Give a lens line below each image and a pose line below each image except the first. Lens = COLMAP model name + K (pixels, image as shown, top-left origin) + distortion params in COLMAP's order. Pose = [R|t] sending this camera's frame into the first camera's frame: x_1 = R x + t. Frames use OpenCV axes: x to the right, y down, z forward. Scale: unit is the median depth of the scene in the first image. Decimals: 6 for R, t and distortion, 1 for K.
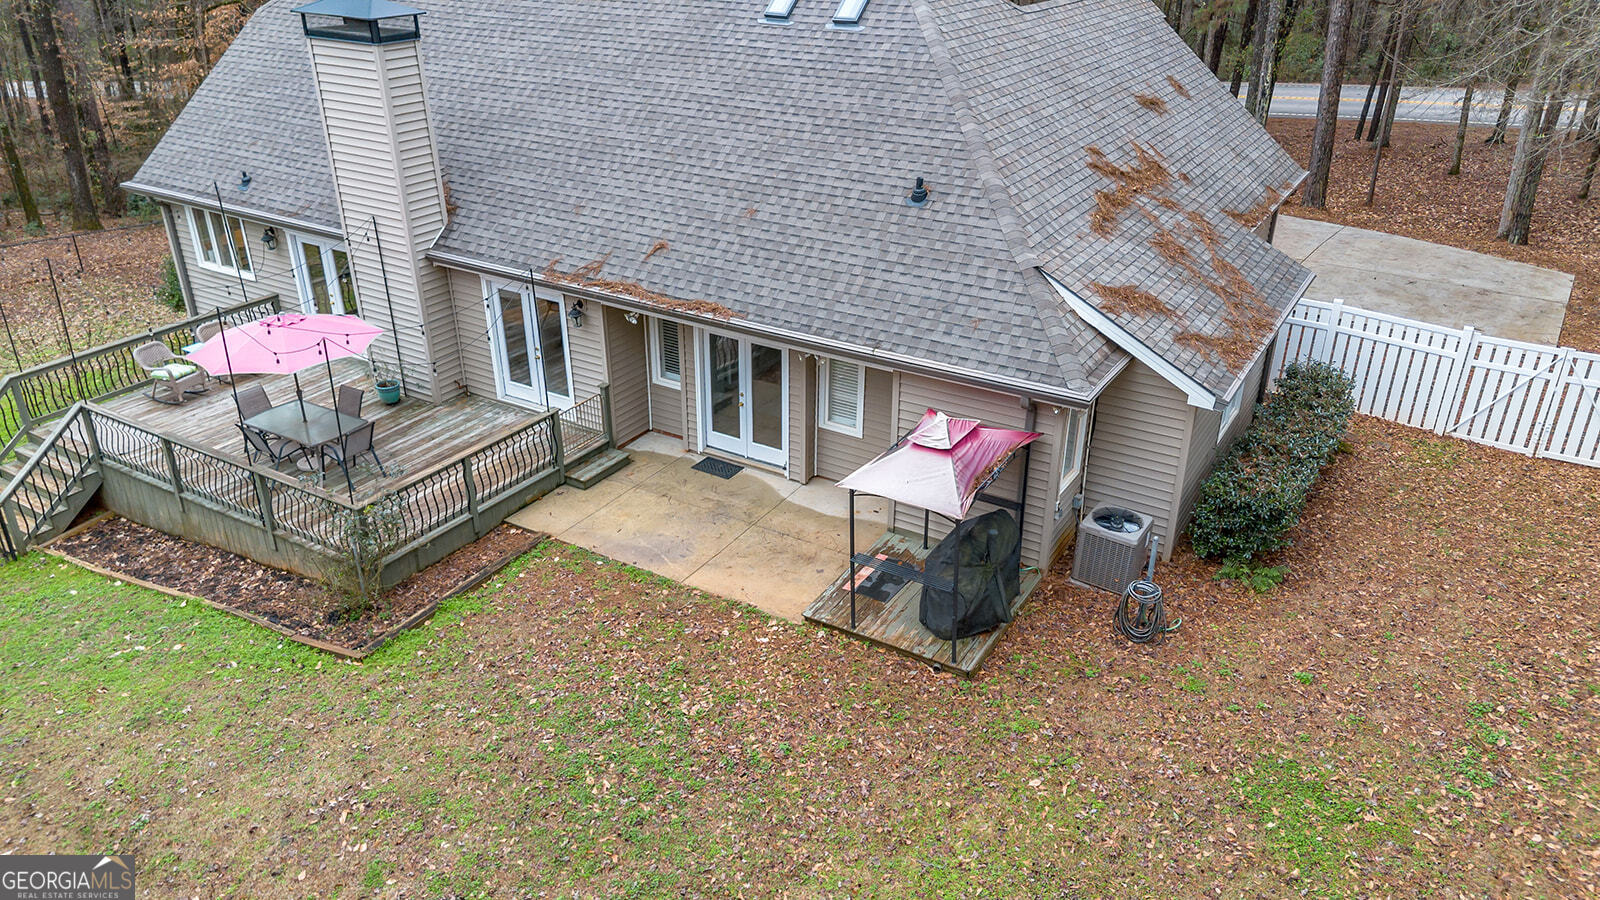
lens RADIAL K [[1128.0, 0, 805.7], [0, 1128.0, 456.5], [0, 0, 1]] dist [0.009663, -0.001845]
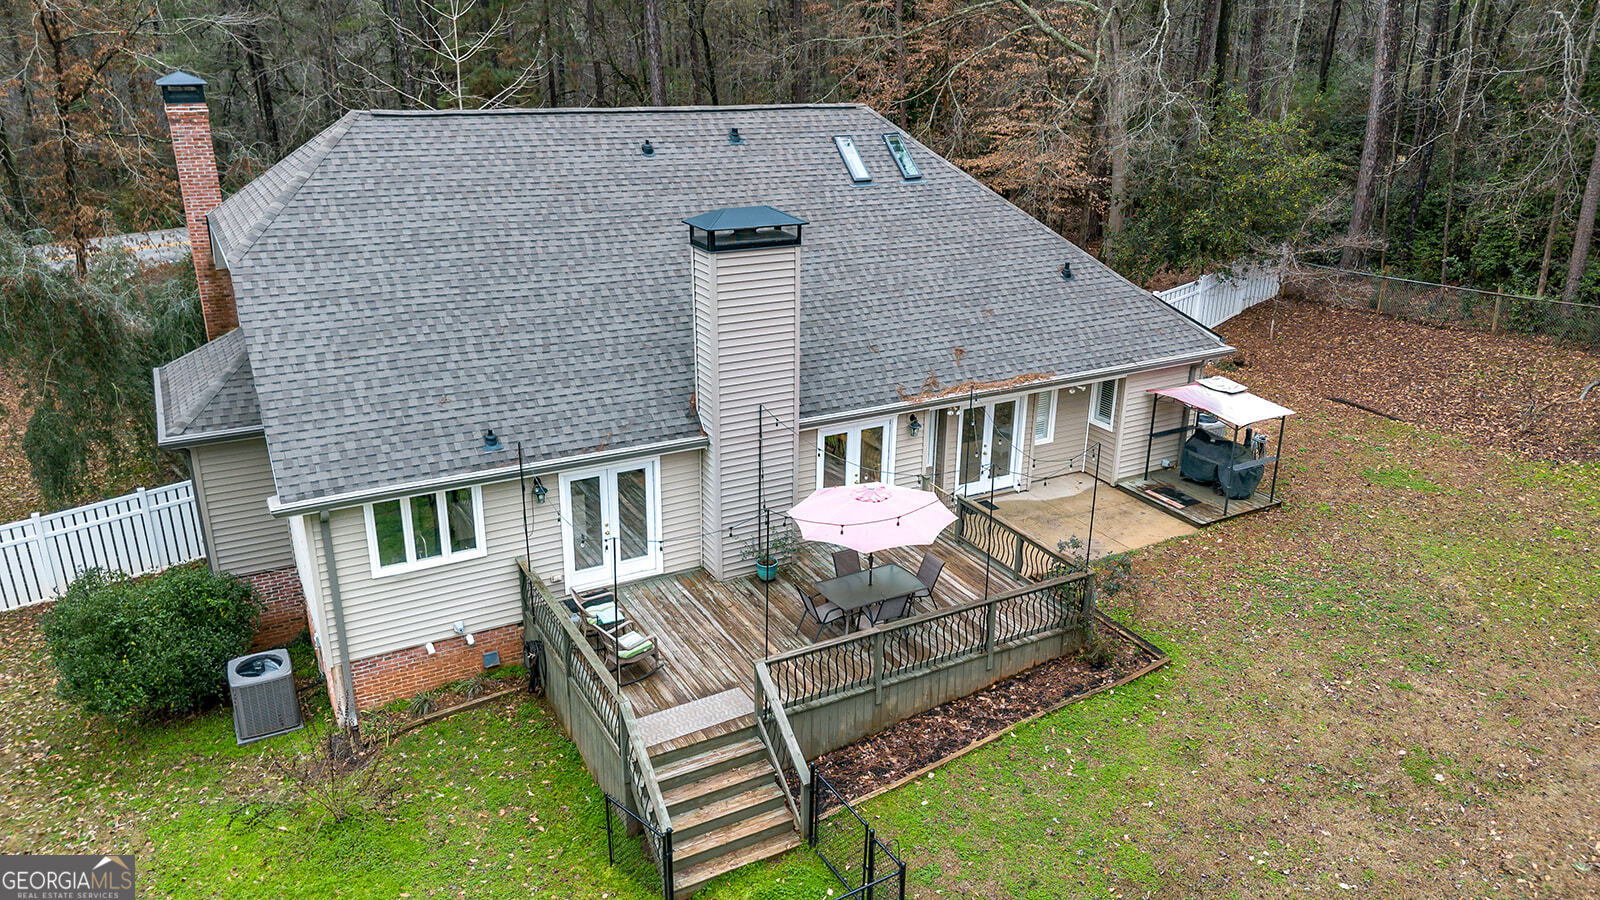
lens RADIAL K [[1128.0, 0, 799.9], [0, 1128.0, 445.5], [0, 0, 1]] dist [0.009663, -0.001845]
pose [[0.513966, -0.300960, 0.803282, -1.302878], [0.386447, 0.917260, 0.096402, -0.282324], [-0.765832, 0.260879, 0.587745, 0.392575]]
